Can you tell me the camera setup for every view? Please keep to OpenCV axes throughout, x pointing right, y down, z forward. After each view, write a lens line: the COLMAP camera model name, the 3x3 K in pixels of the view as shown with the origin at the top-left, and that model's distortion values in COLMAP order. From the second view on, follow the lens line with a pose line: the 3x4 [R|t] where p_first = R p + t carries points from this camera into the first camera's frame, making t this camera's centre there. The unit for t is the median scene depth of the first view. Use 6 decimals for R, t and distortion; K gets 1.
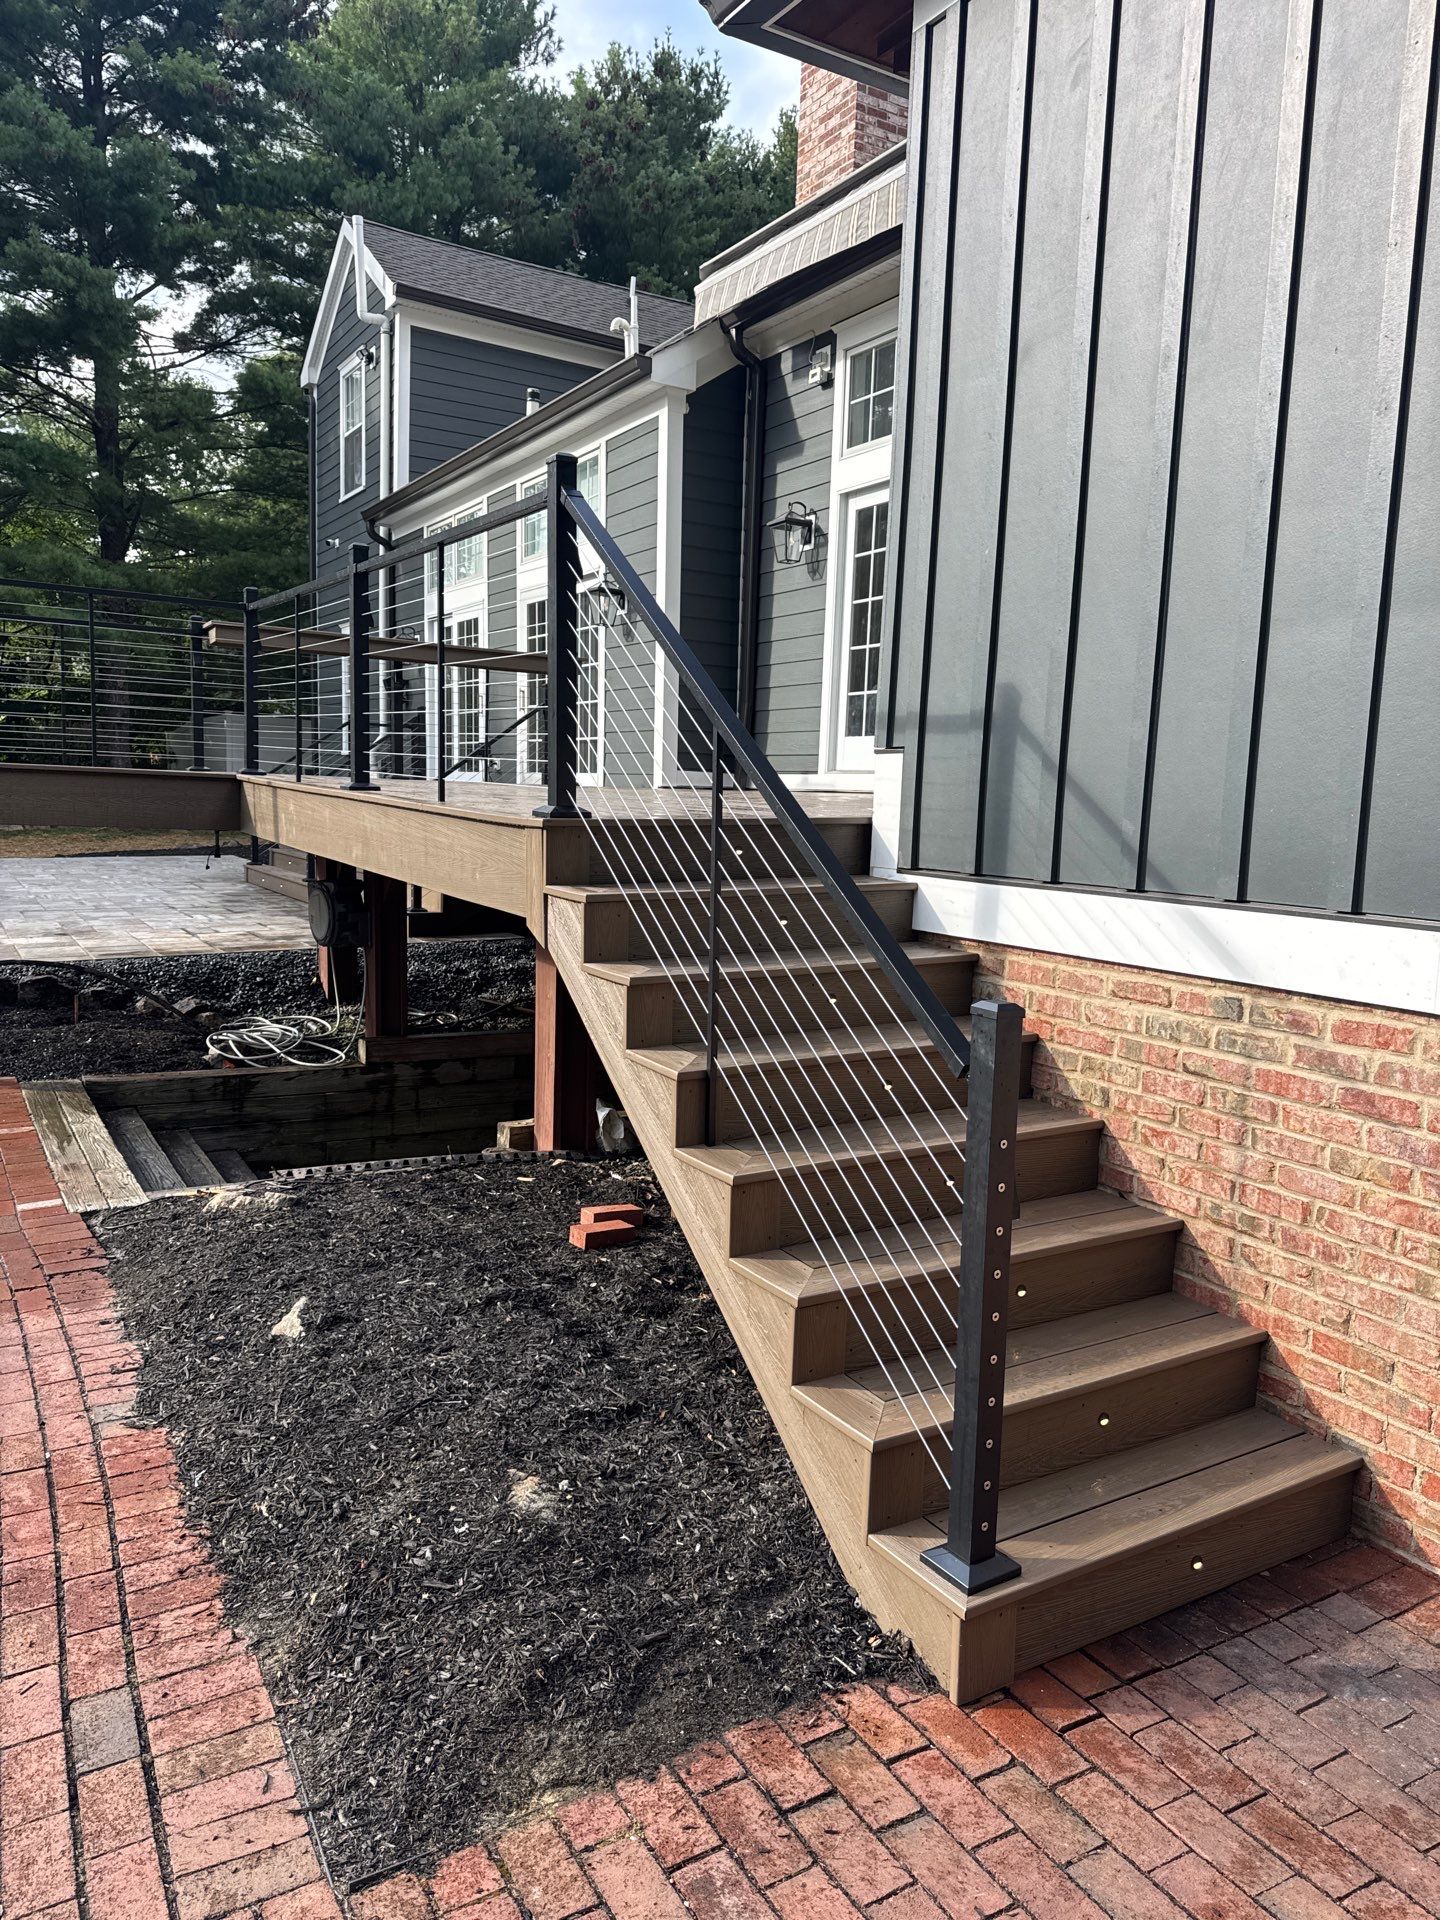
lens RADIAL K [[1360.8, 0, 730.7], [0, 1360.8, 961.1], [0, 0, 1]] dist [0.034808, -0.036740]
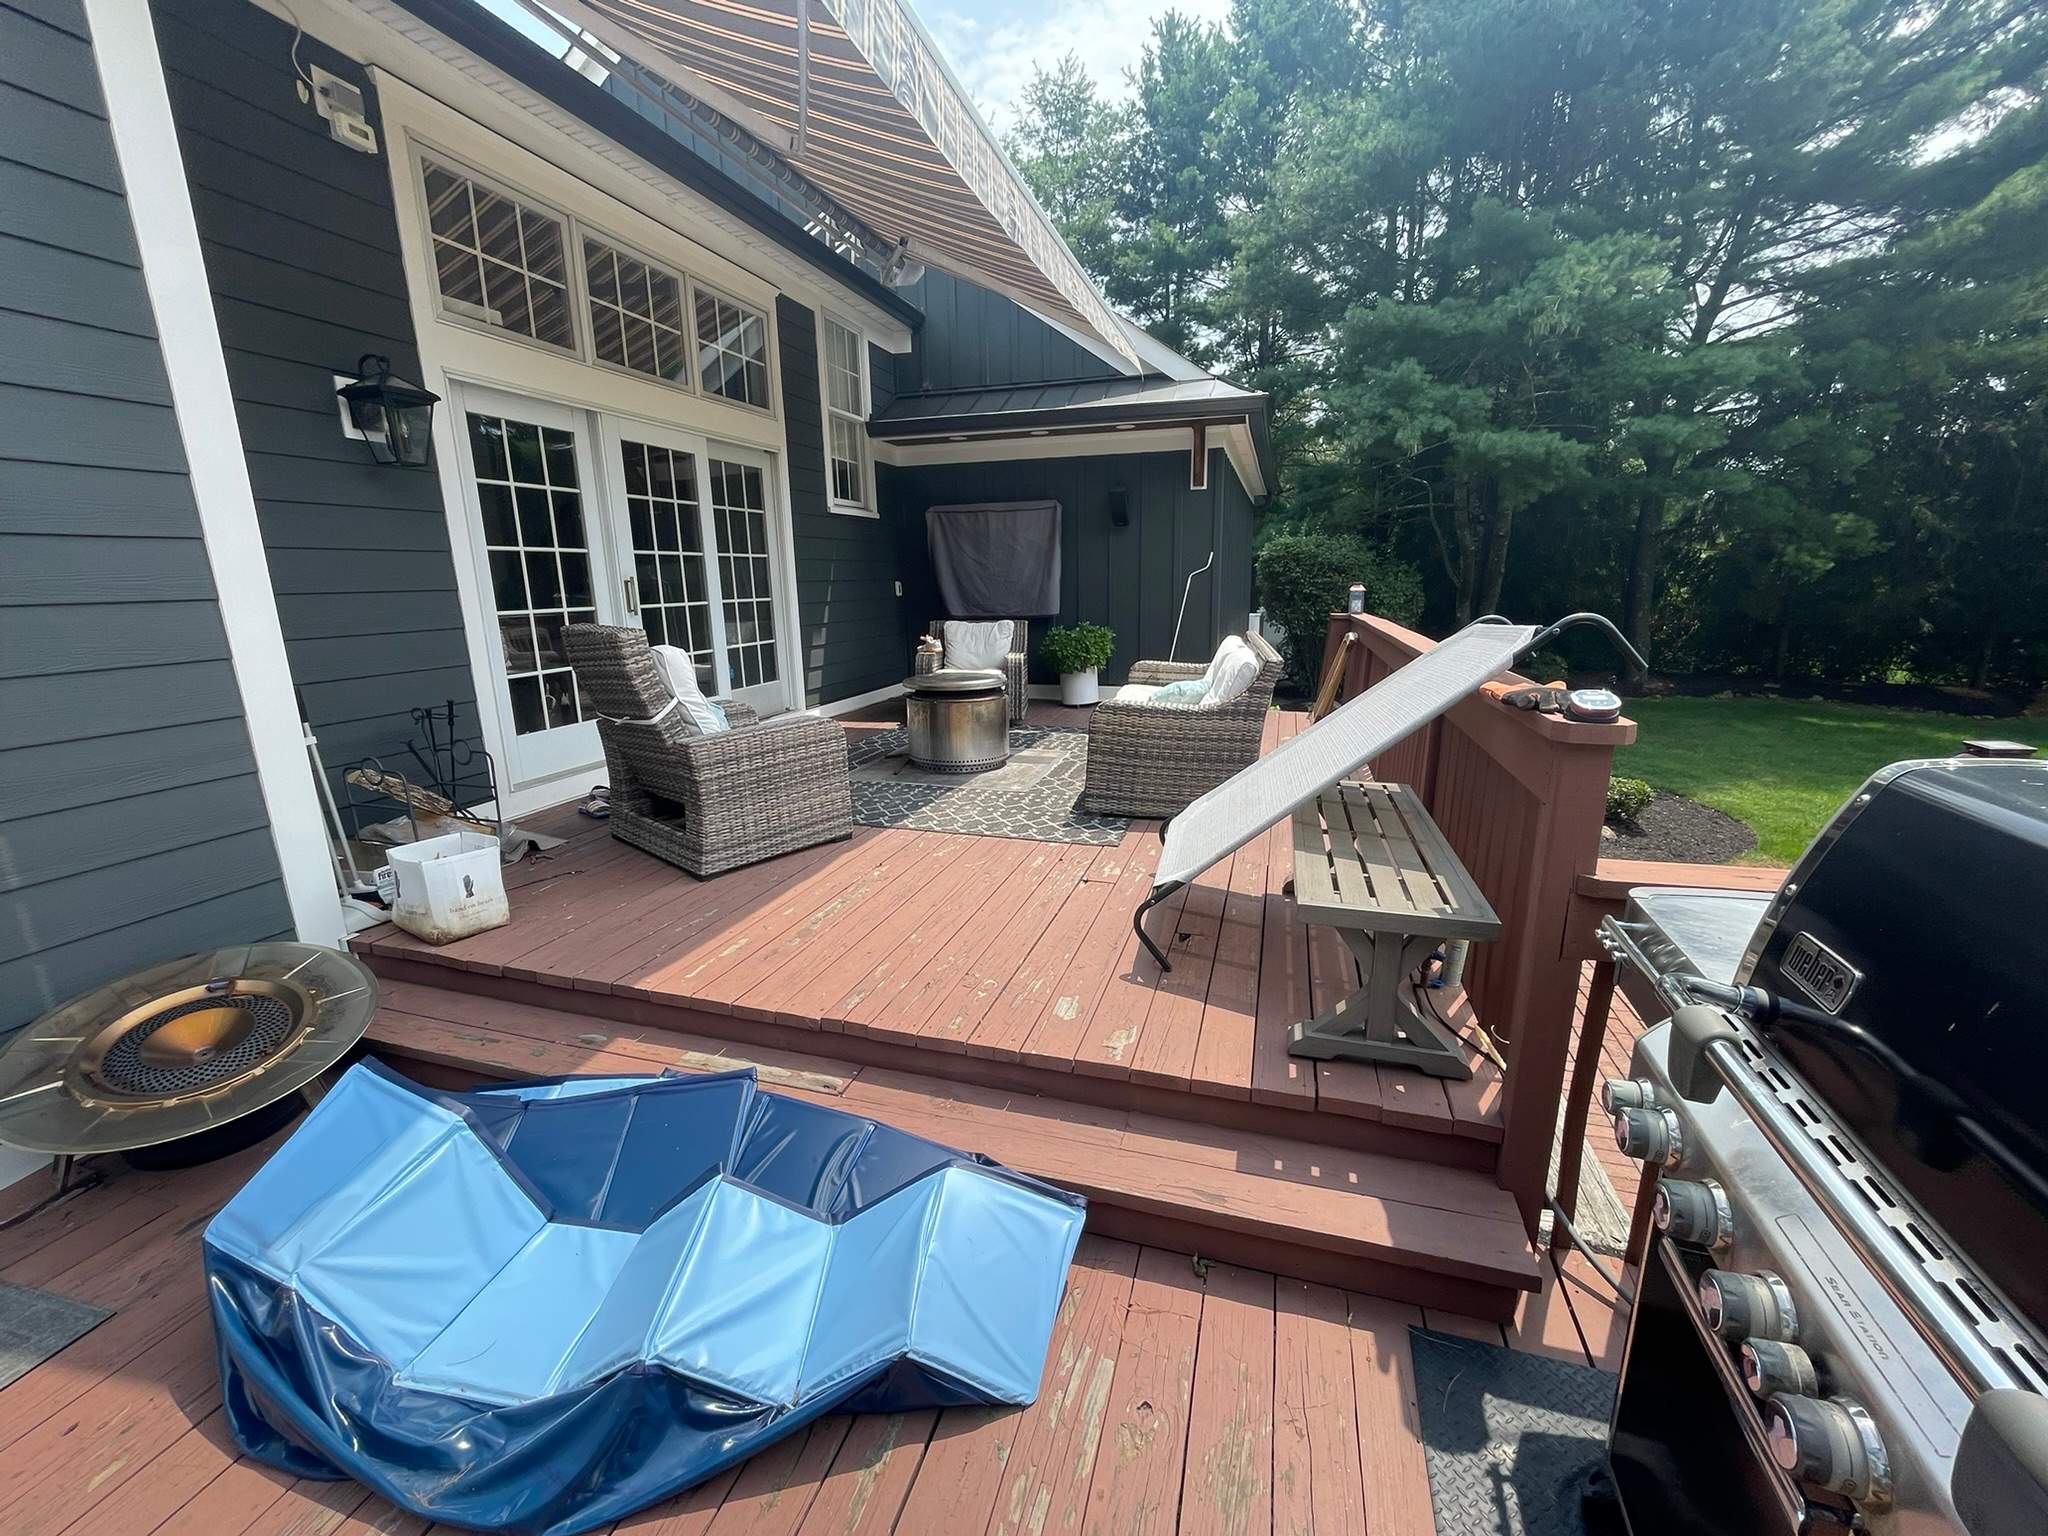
lens RADIAL K [[824.2, 0, 1027.3], [0, 824.2, 769.7], [0, 0, 1]] dist [-0.004896, -0.000255]
pose [[-0.665237, -0.192161, 0.721480, -0.261880], [0.087858, 0.939452, 0.331225, -0.173735], [-0.741445, 0.283732, -0.608076, 0.686598]]
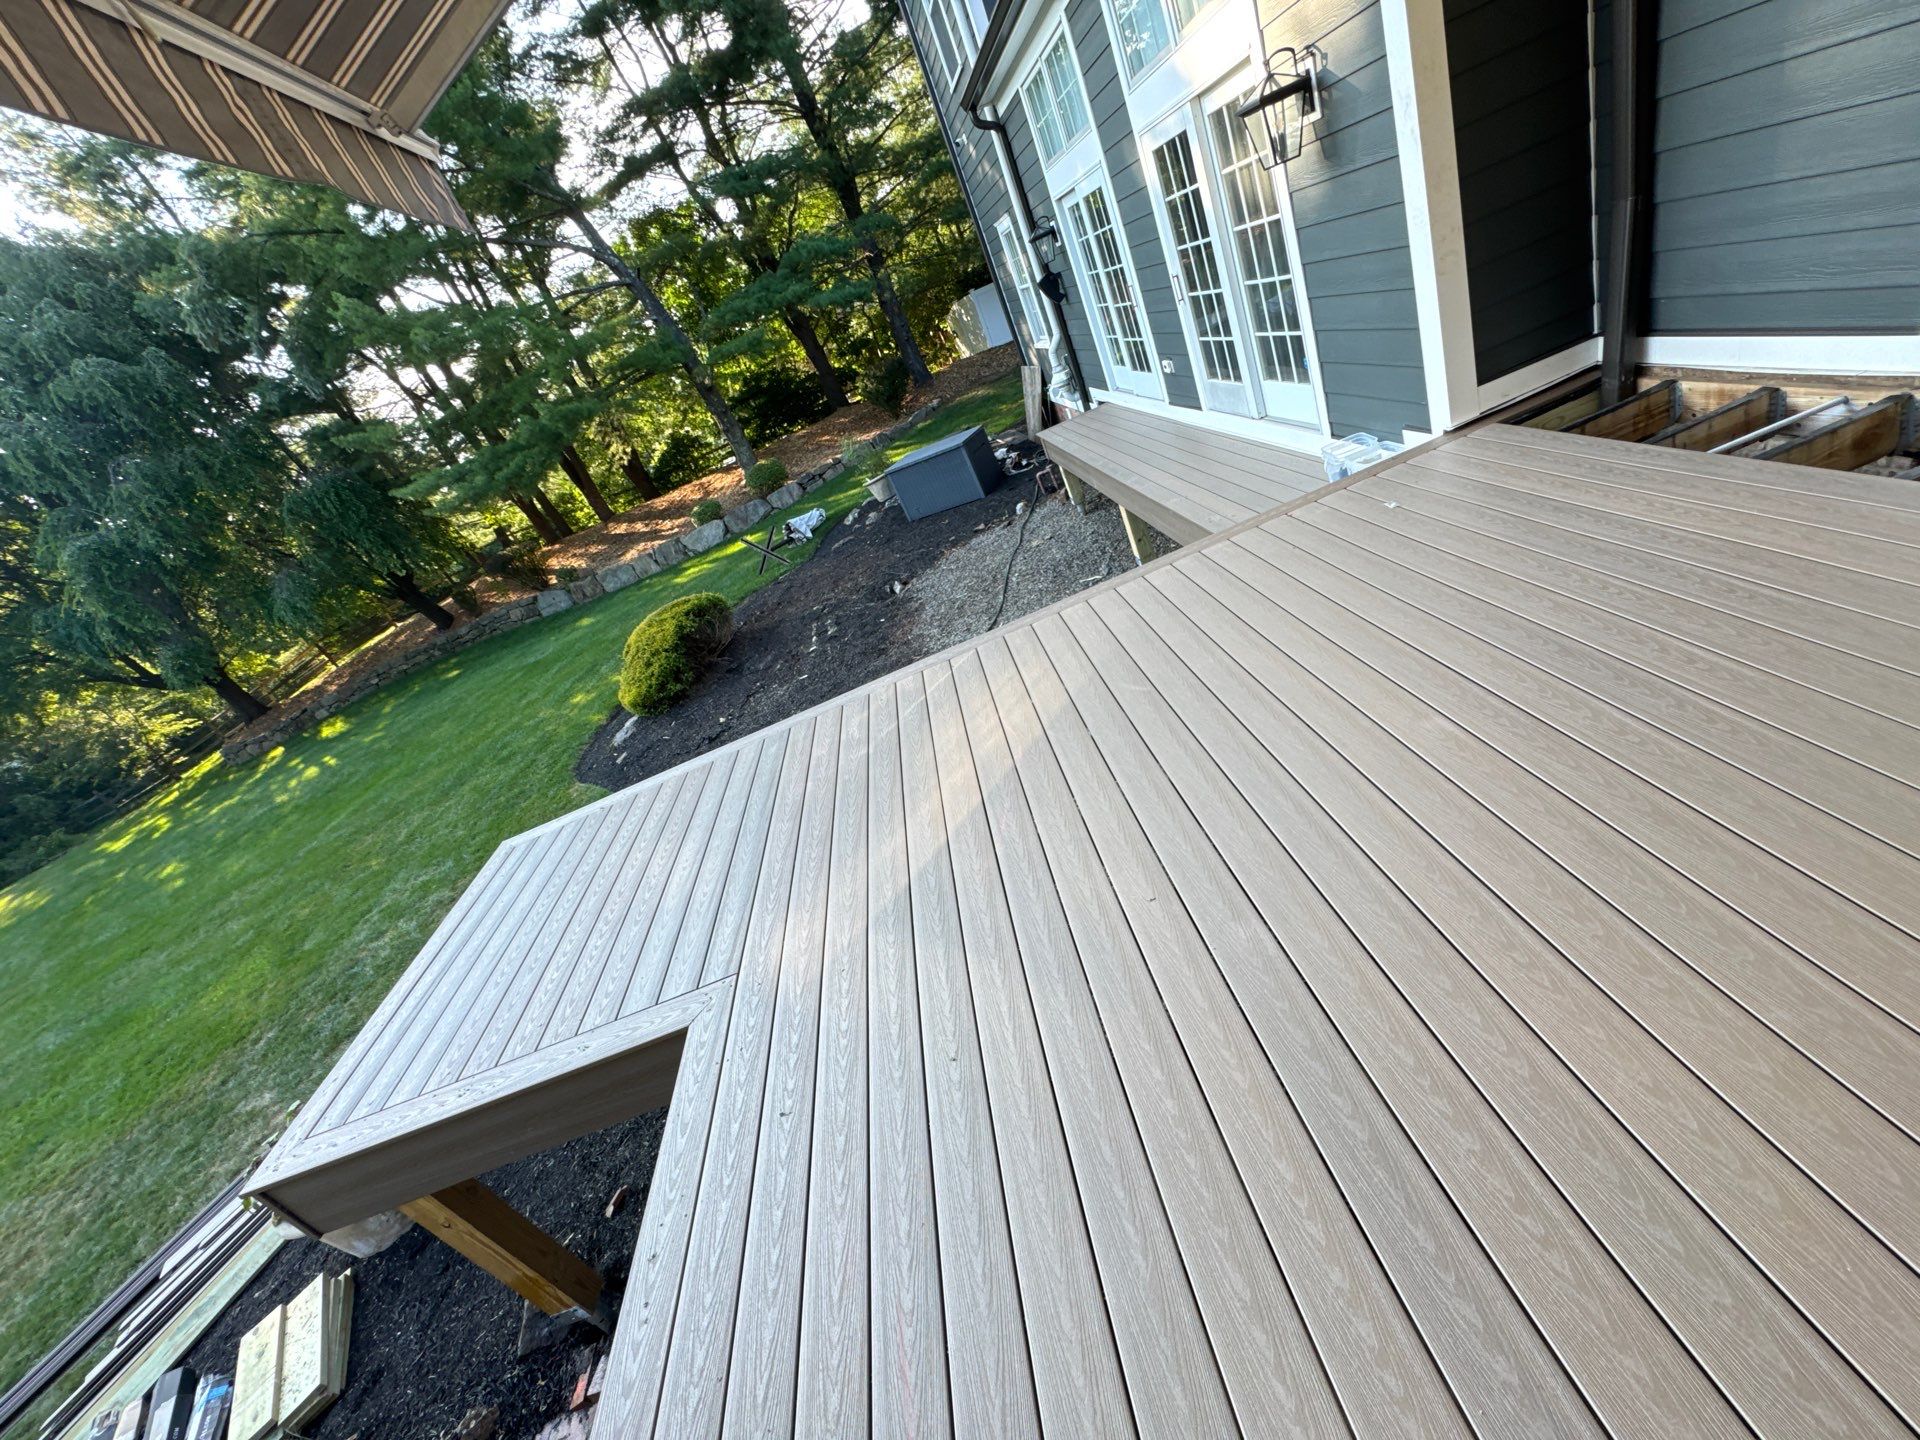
lens RADIAL K [[764.2, 0, 961.0], [0, 764.2, 716.8], [0, 0, 1]] dist [-0.001255, -0.000267]
pose [[0.830032, -0.133441, -0.541516, -0.045399], [0.359571, 0.870255, 0.336698, -0.146333], [0.426328, -0.474184, 0.770321, 0.418985]]
